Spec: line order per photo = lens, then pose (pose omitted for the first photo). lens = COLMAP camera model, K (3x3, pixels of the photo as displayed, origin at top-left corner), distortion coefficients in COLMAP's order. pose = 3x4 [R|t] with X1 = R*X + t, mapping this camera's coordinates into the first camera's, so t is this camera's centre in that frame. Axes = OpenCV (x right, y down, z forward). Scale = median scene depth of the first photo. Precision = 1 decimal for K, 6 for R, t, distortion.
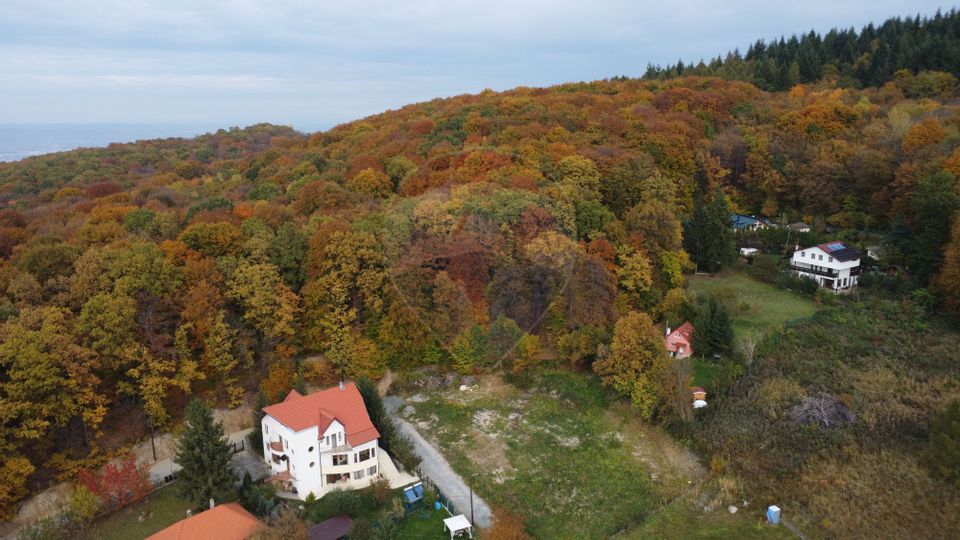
lens RADIAL K [[696.0, 0, 474.5], [0, 696.0, 269.9], [0, 0, 1]] dist [-0.030215, -0.002003]
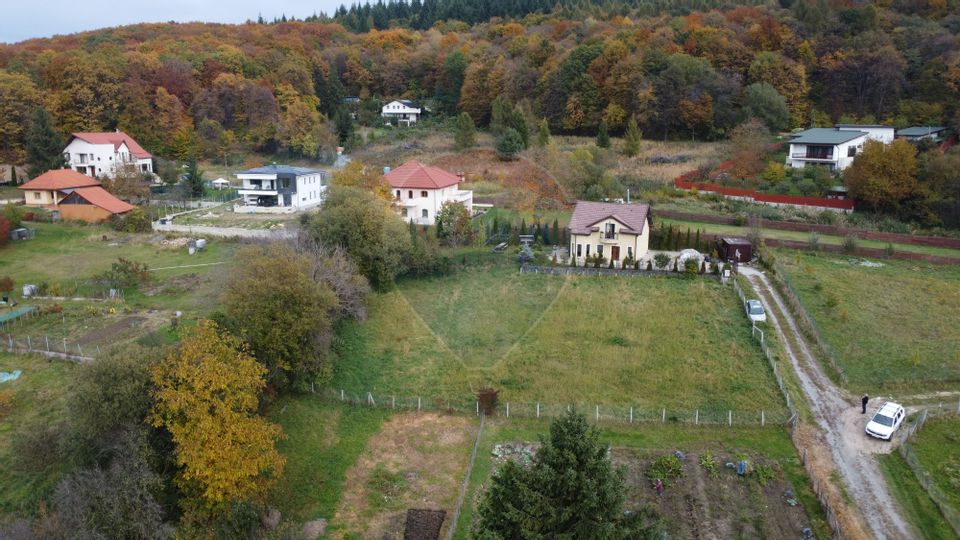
lens RADIAL K [[696.0, 0, 466.3], [0, 696.0, 262.6], [0, 0, 1]] dist [-0.030215, -0.002003]
pose [[0.848522, -0.091718, 0.521151, -0.196587], [0.102929, 0.994661, 0.007465, 0.285287], [-0.519053, 0.047308, 0.853432, -0.363680]]
